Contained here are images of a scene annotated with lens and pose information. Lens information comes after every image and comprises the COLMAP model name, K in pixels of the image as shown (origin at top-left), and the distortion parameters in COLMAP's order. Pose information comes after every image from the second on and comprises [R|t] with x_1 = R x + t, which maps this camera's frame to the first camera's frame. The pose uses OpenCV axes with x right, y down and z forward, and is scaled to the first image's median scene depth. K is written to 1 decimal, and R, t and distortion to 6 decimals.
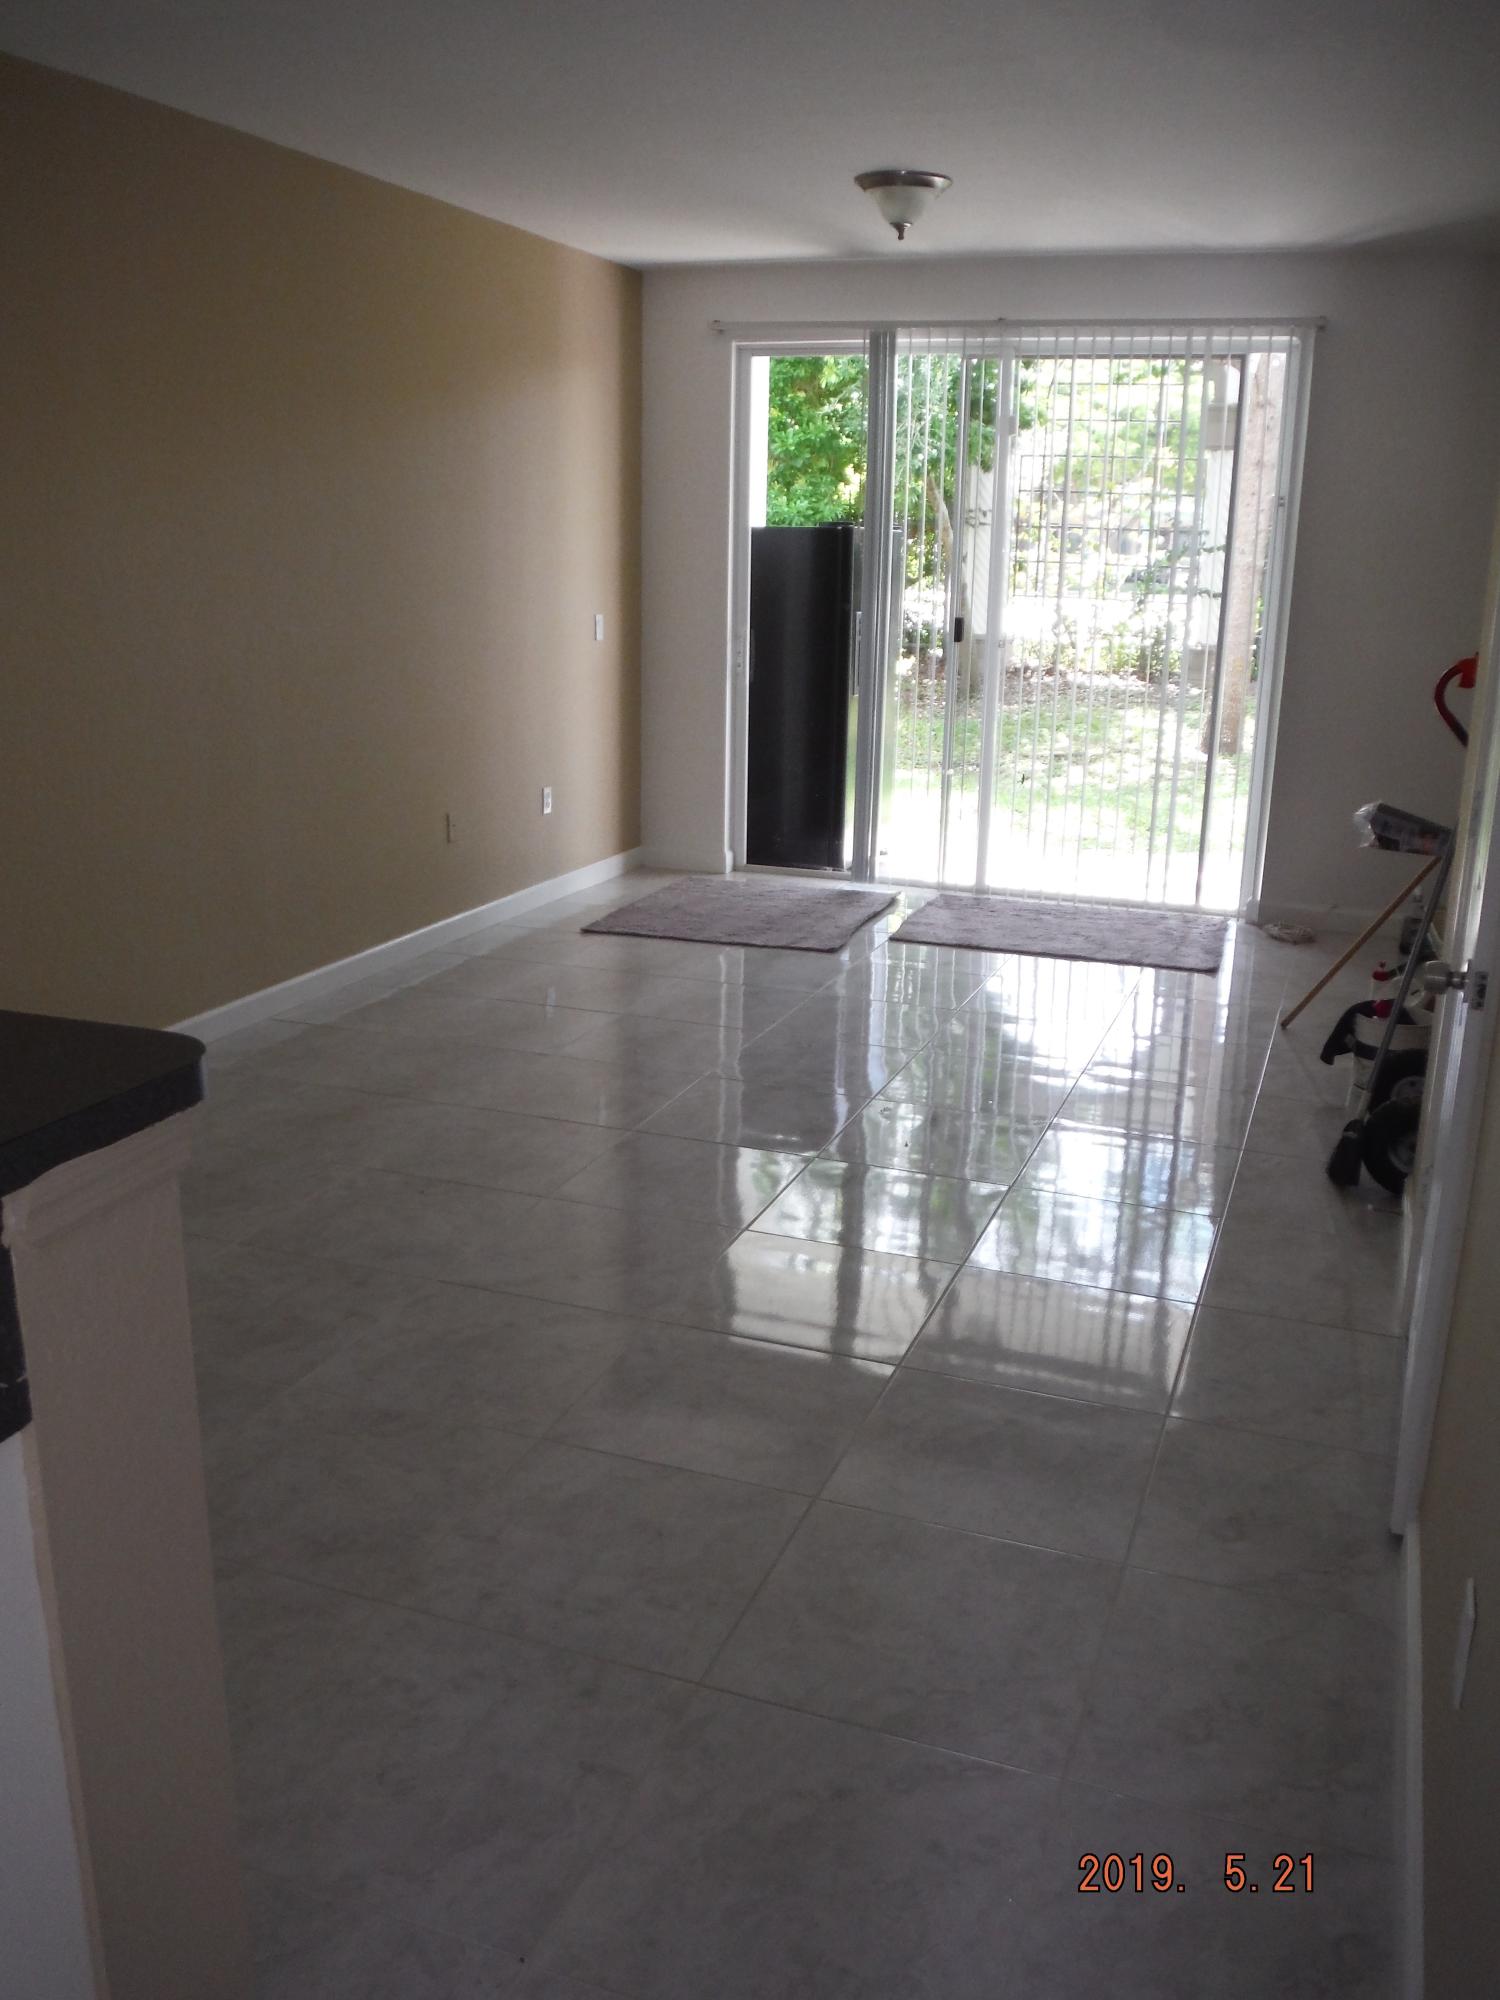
lens RADIAL K [[1676.2, 0, 770.9], [0, 1676.2, 993.8], [0, 0, 1]] dist [-0.067039, 0.005746]
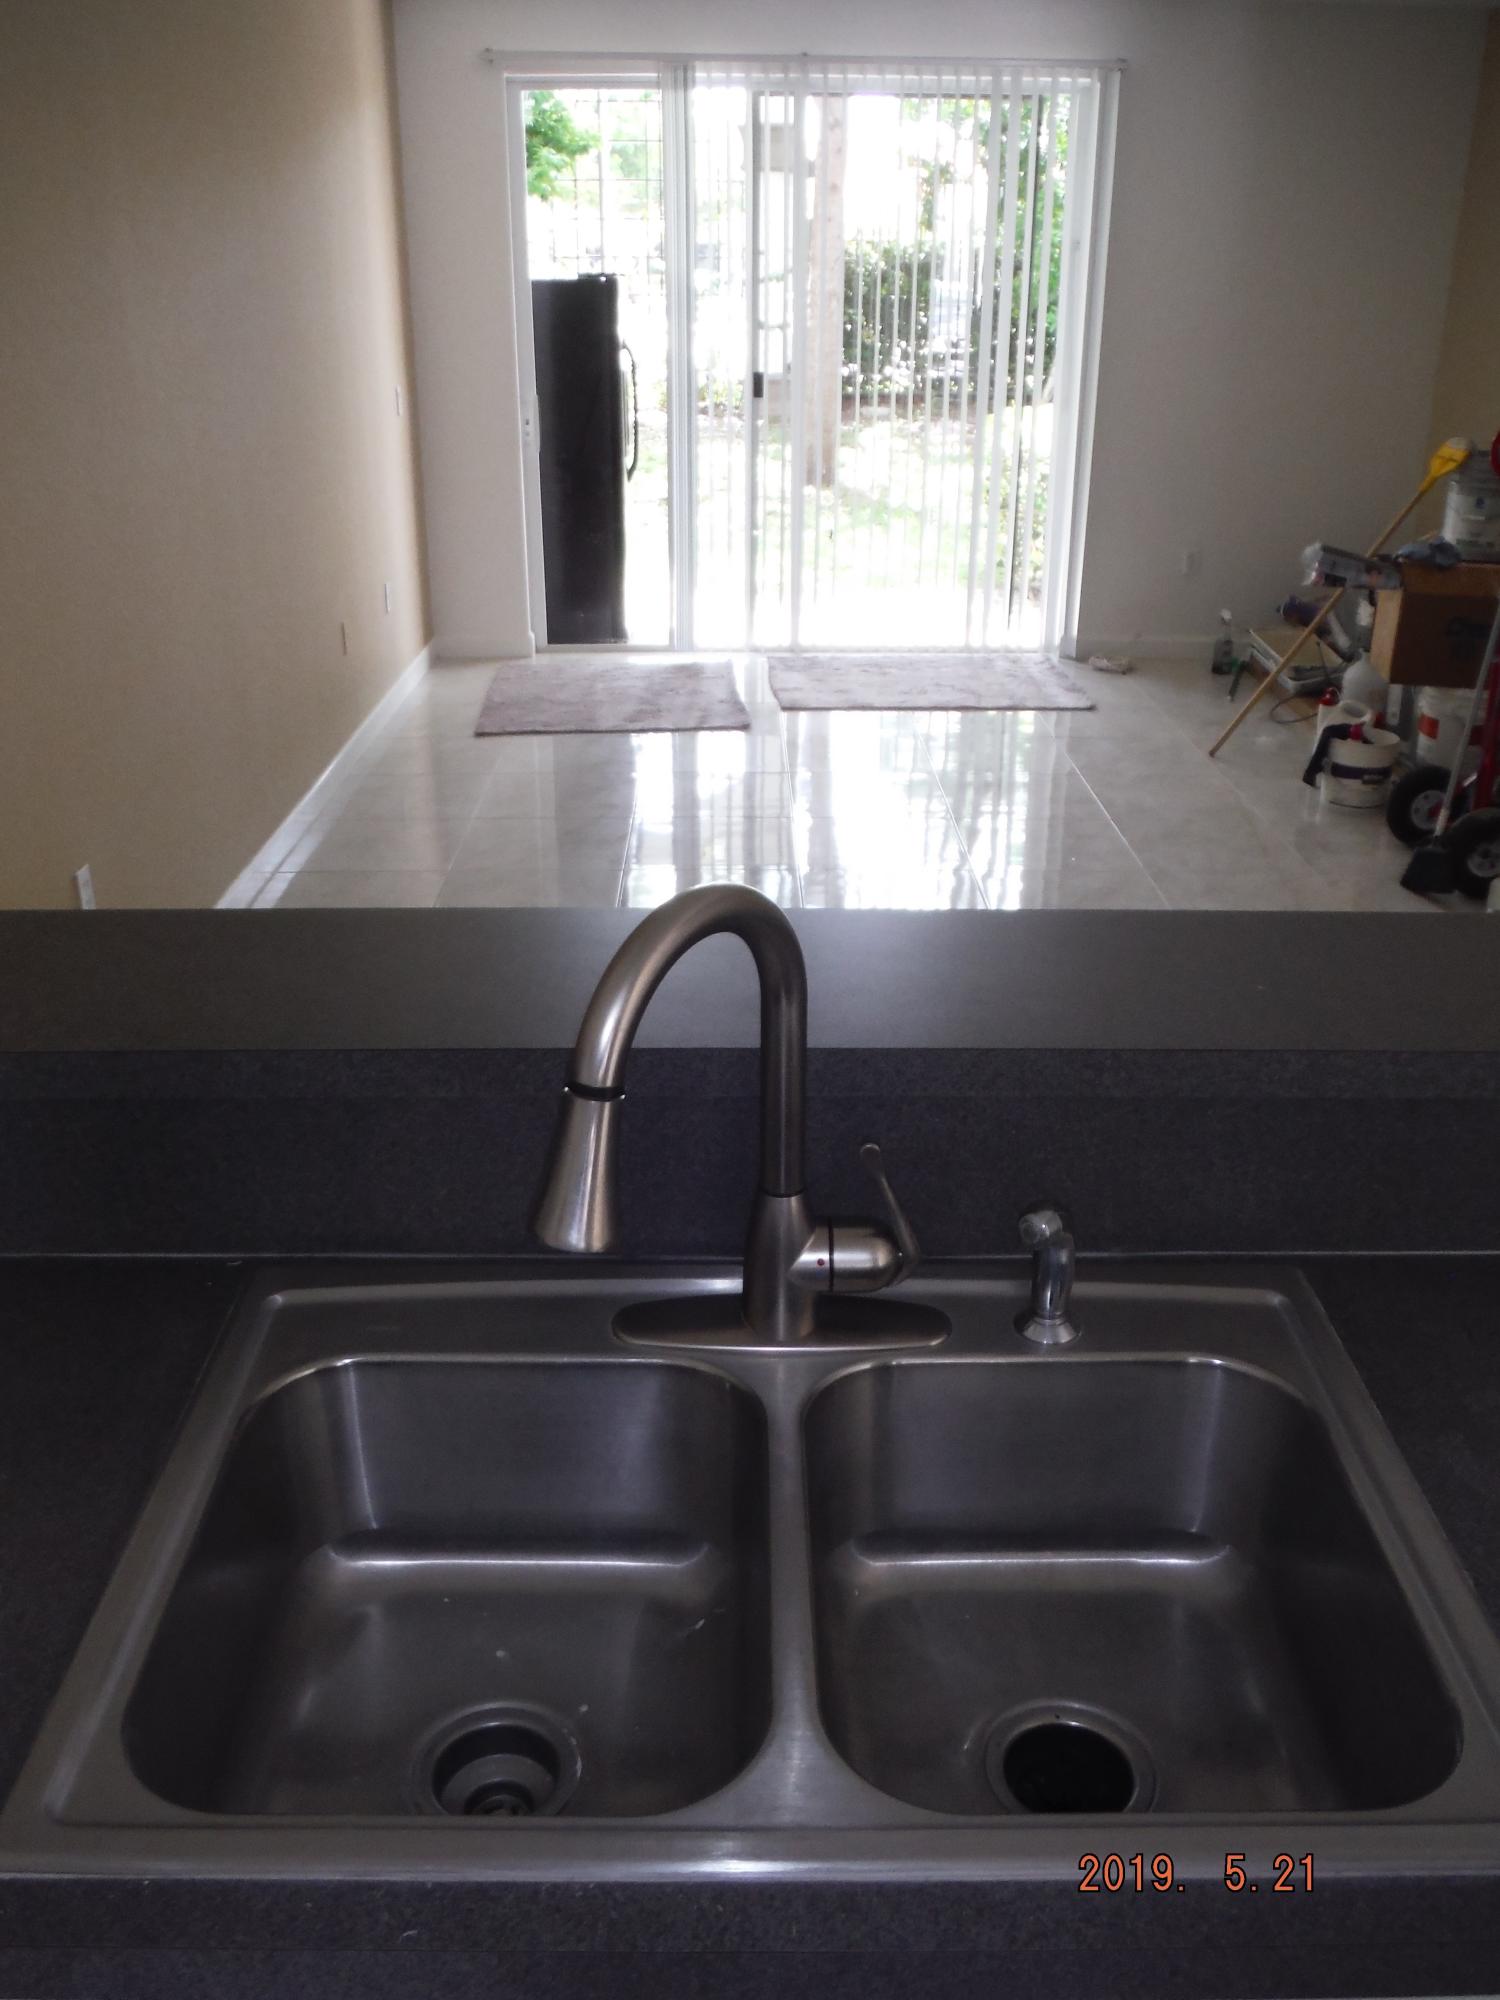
lens RADIAL K [[1692.8, 0, 753.2], [0, 1692.8, 970.0], [0, 0, 1]] dist [-0.093148, 0.073295]
pose [[0.935787, -0.154223, 0.317046, -0.253434], [0.108565, 0.981605, 0.157049, -0.035364], [-0.335435, -0.112544, 0.935317, 0.044072]]
